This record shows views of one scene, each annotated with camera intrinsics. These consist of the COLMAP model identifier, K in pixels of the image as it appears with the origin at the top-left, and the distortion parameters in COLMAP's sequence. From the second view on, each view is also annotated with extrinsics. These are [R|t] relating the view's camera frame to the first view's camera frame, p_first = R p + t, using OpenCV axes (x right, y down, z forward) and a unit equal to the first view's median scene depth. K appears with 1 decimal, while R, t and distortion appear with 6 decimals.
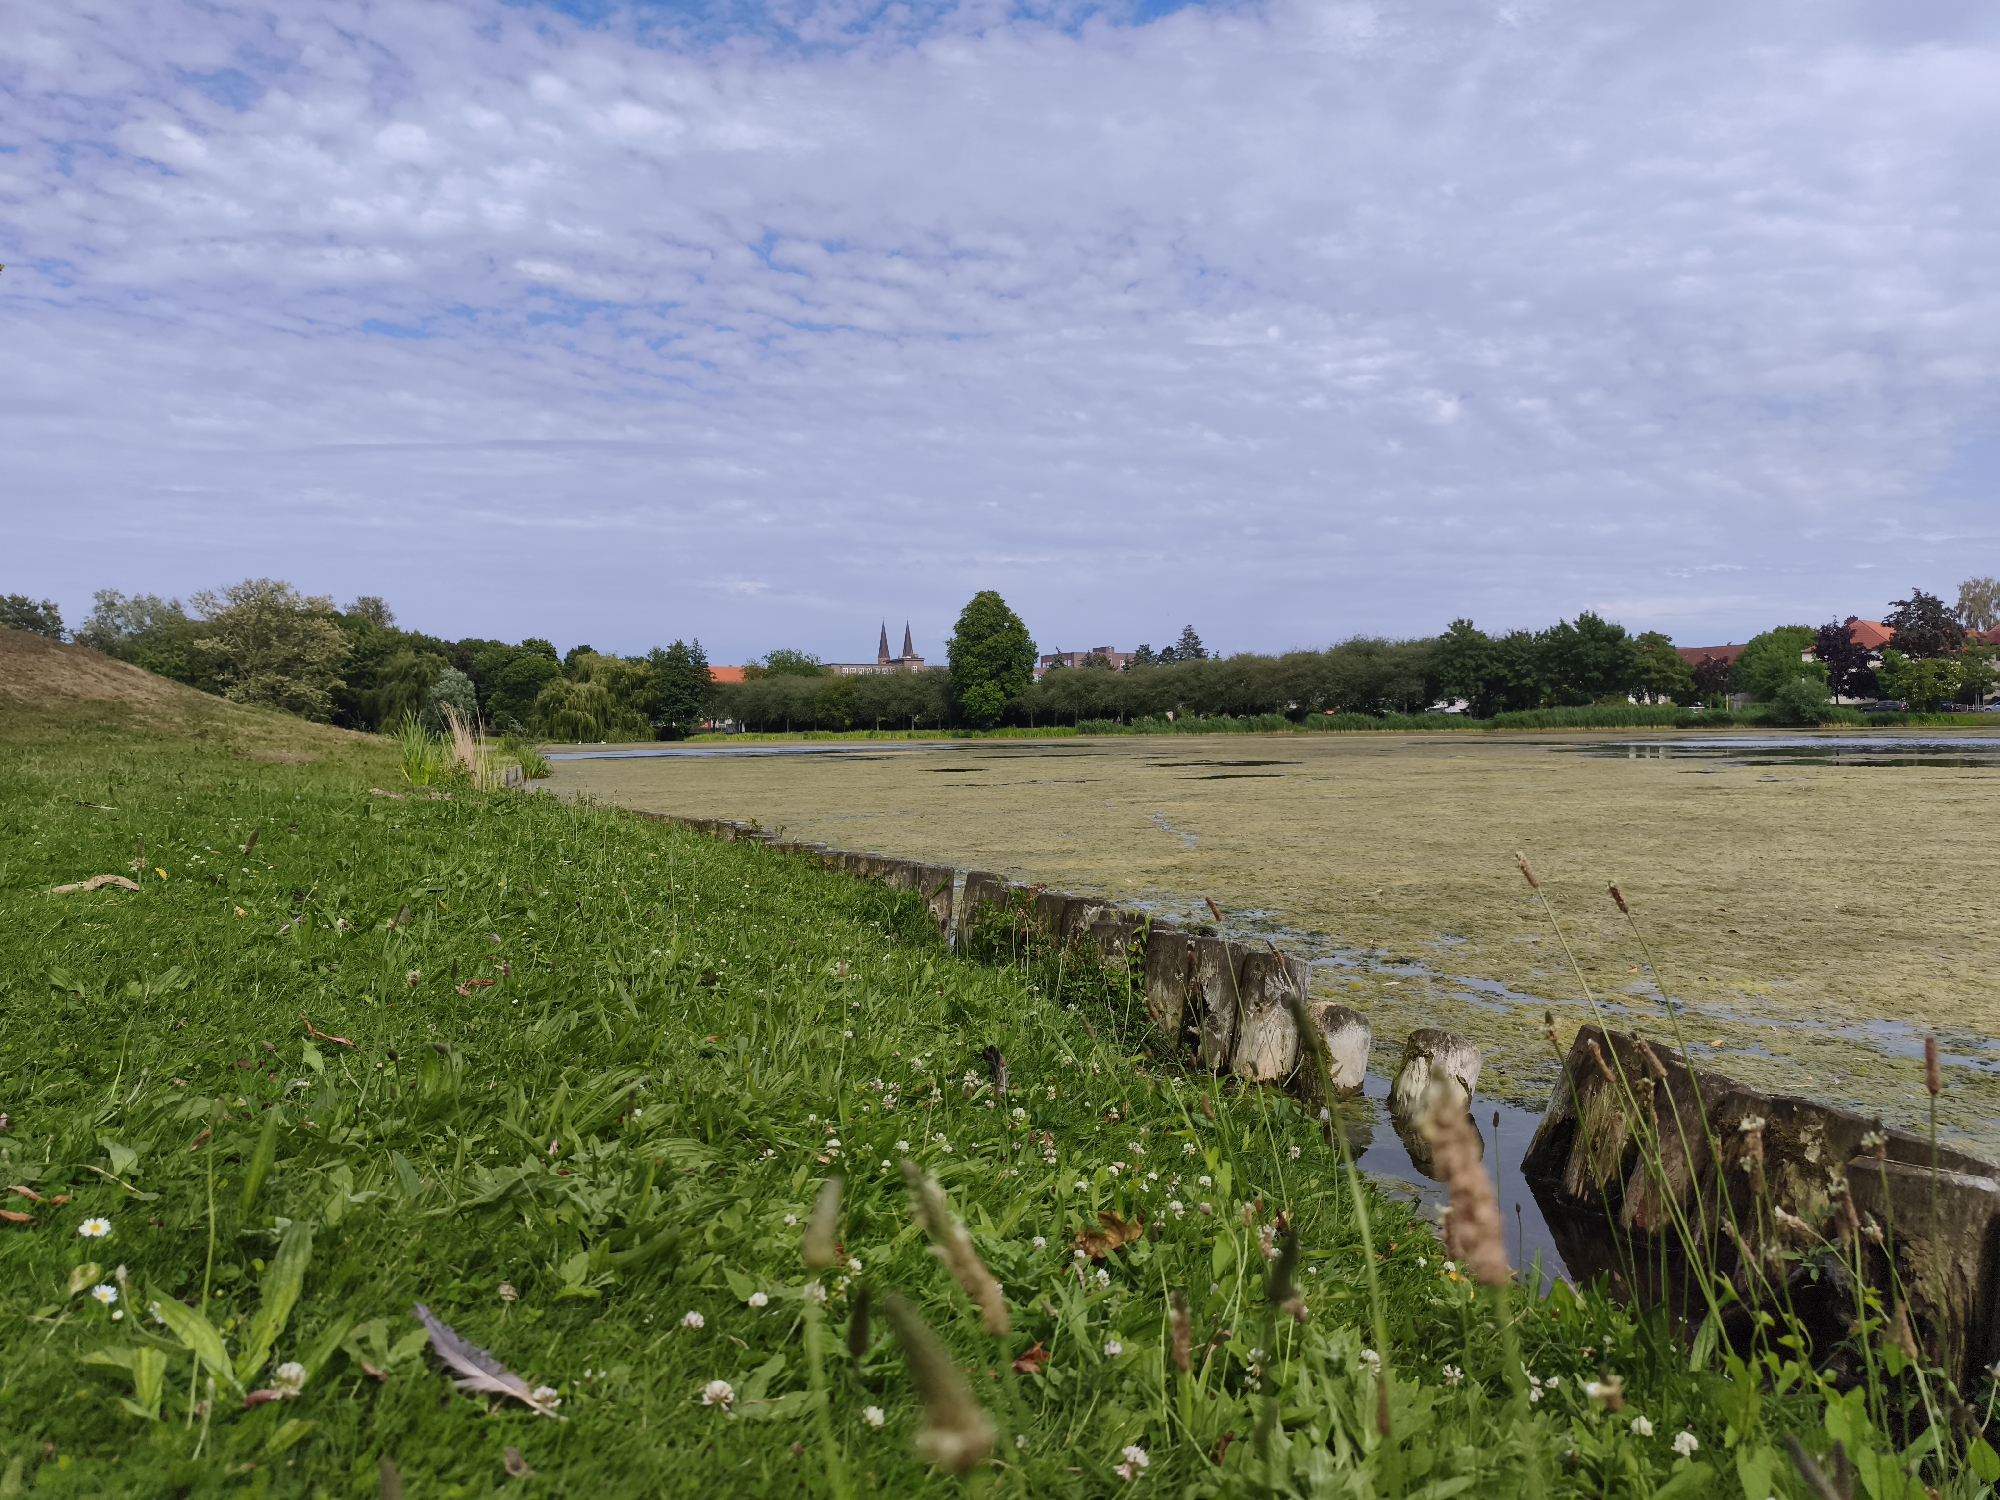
lens RADIAL K [[1316.9, 0, 1018.5], [0, 1316.9, 680.4], [0, 0, 1]] dist [-0.001877, -0.005113]
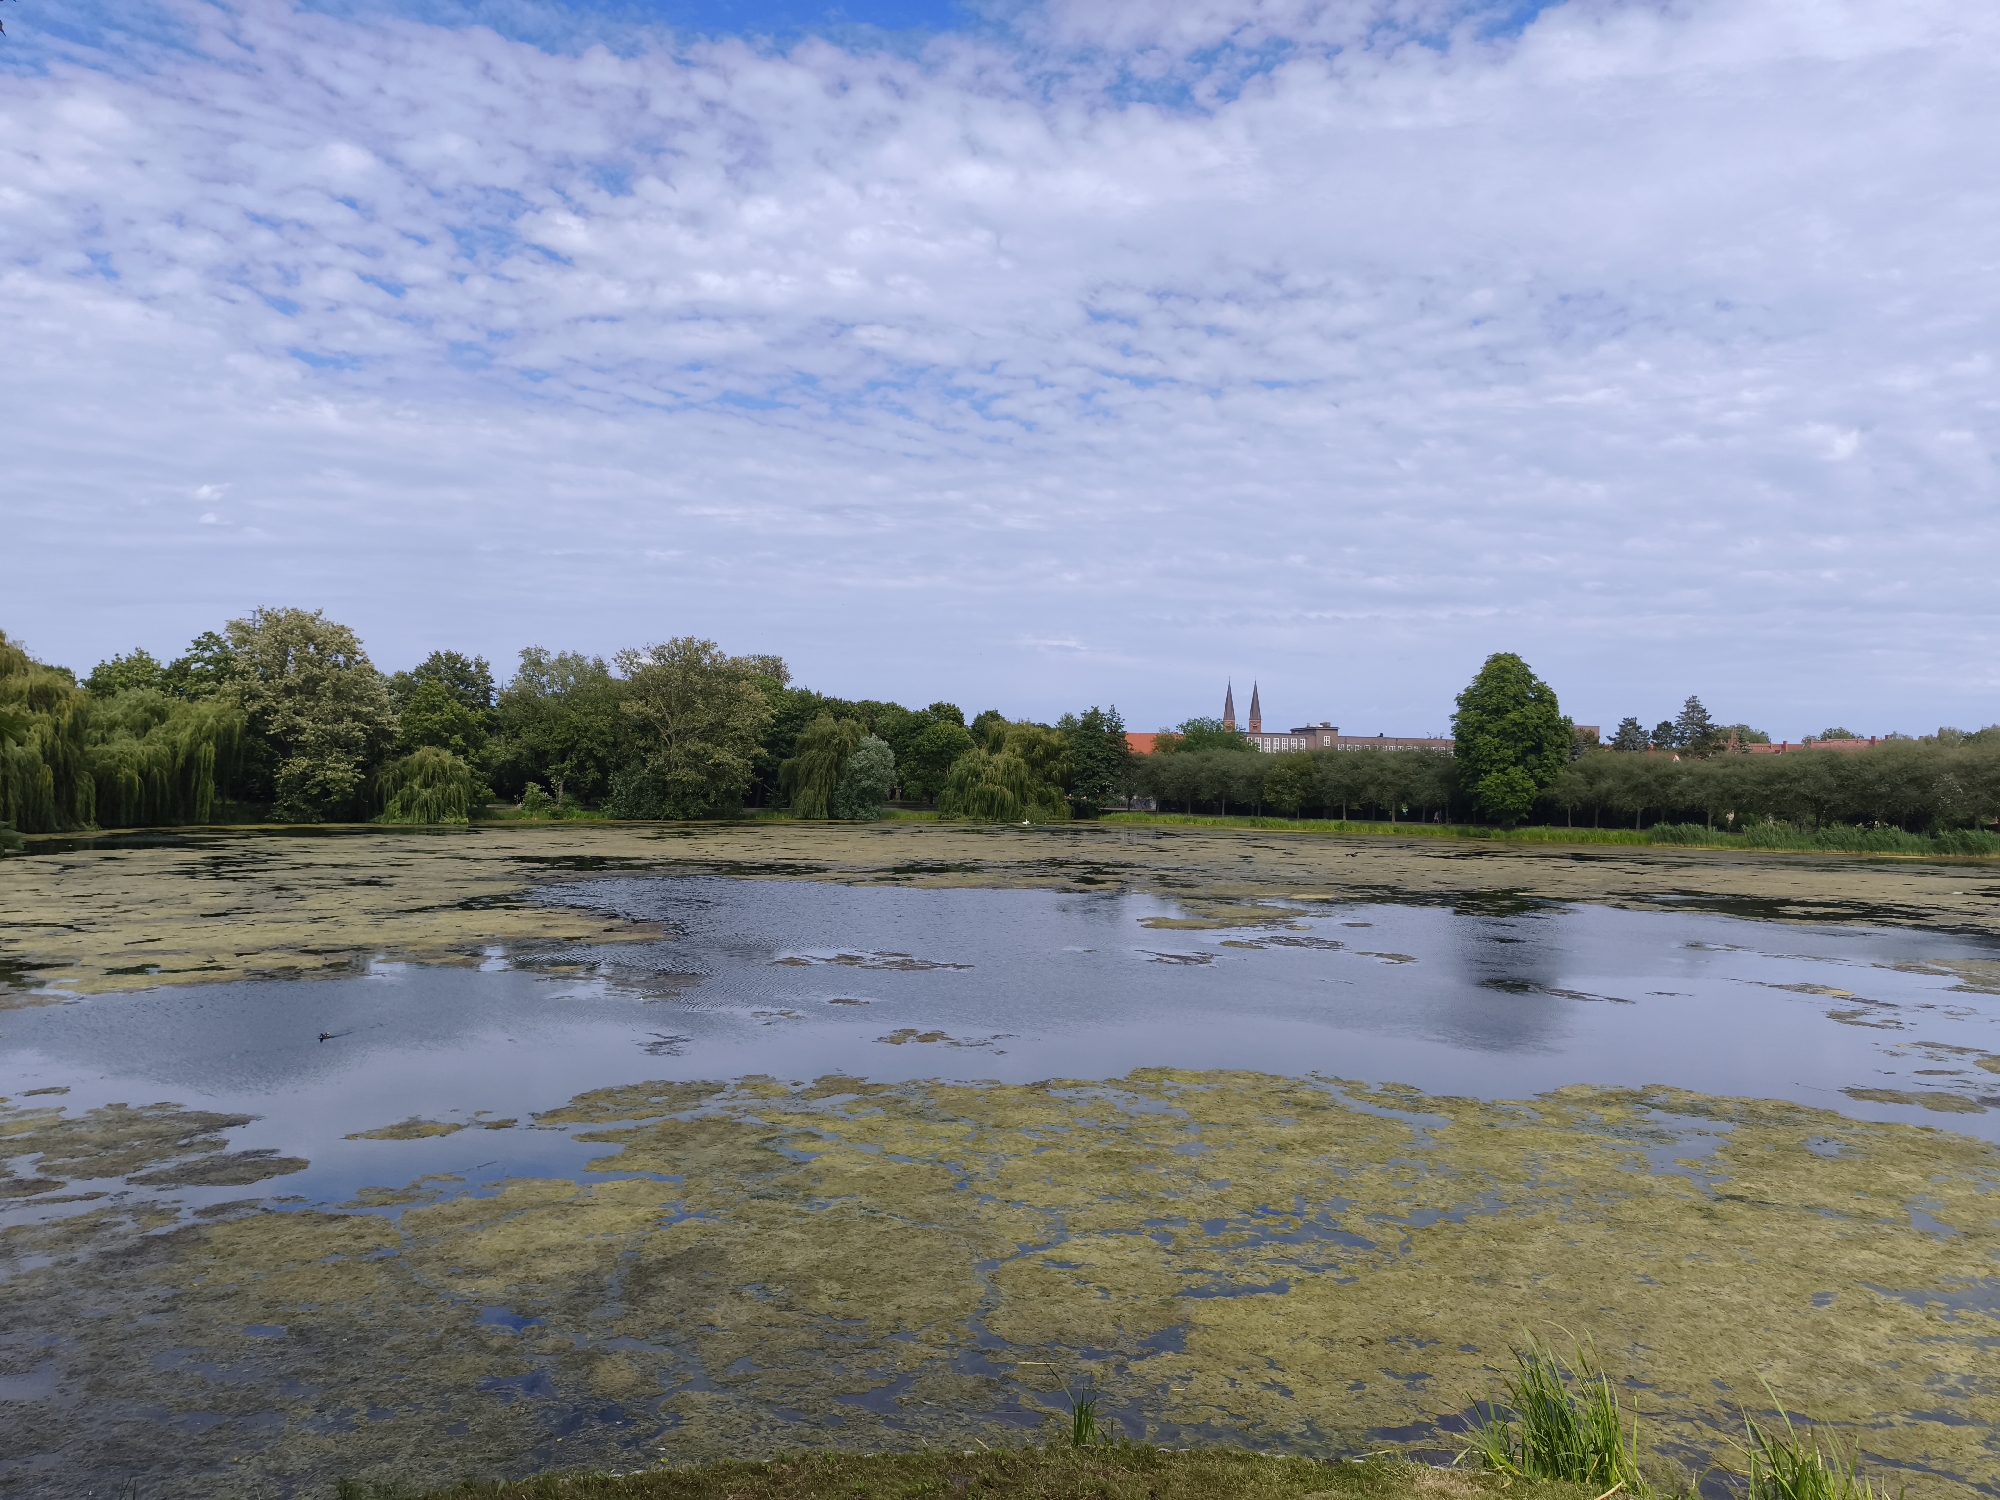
lens RADIAL K [[1328.0, 0, 993.0], [0, 1328.0, 716.7], [0, 0, 1]] dist [-0.000033, -0.001226]
pose [[0.970313, 0.016990, -0.241256, -0.109757], [-0.021126, 0.999671, -0.014570, -0.009181], [0.240929, 0.019234, 0.970352, 0.117045]]
